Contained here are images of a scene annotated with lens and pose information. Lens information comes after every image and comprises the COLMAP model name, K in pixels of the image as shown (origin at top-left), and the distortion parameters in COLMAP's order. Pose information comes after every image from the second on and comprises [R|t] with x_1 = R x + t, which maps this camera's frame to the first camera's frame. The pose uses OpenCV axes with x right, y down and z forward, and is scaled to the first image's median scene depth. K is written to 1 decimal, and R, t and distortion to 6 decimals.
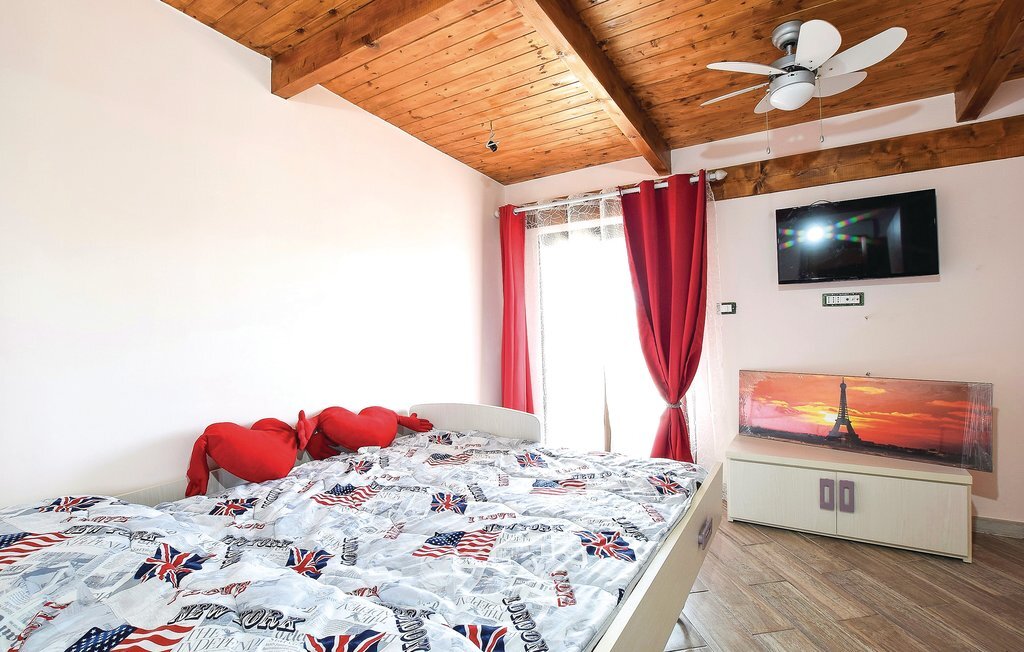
lens RADIAL K [[467.0, 0, 513.2], [0, 467.0, 321.7], [0, 0, 1]] dist [-0.022886, 0.000267]
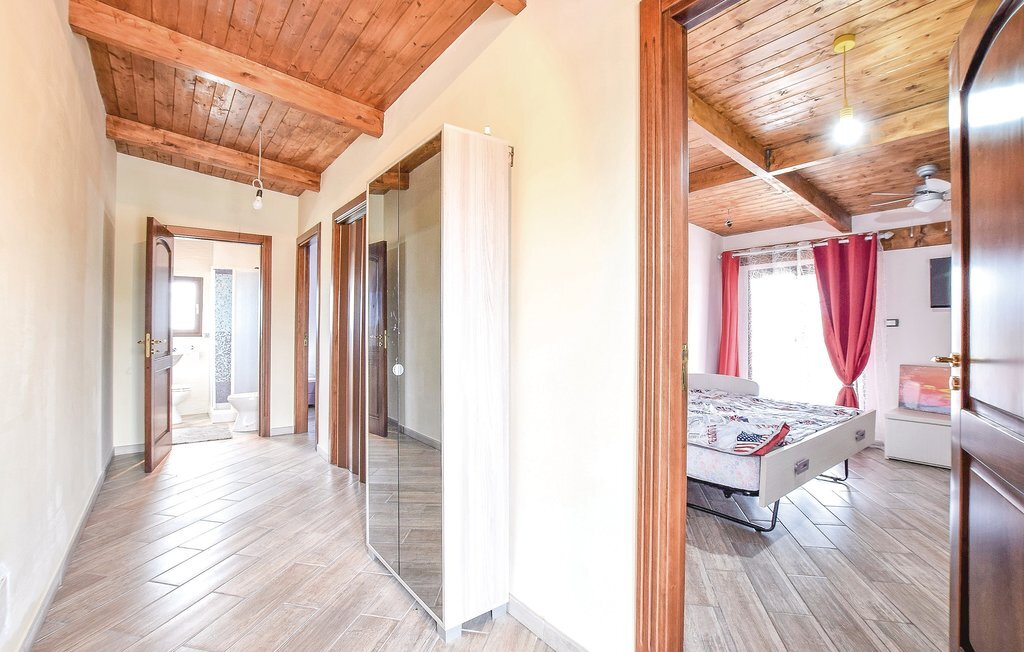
lens RADIAL K [[467.0, 0, 515.3], [0, 467.0, 329.6], [0, 0, 1]] dist [-0.022886, 0.000267]
pose [[0.949190, 0.025334, -0.313683, -0.224993], [-0.022856, 0.999672, 0.011576, 0.003568], [0.313873, -0.003818, 0.949457, -0.784496]]
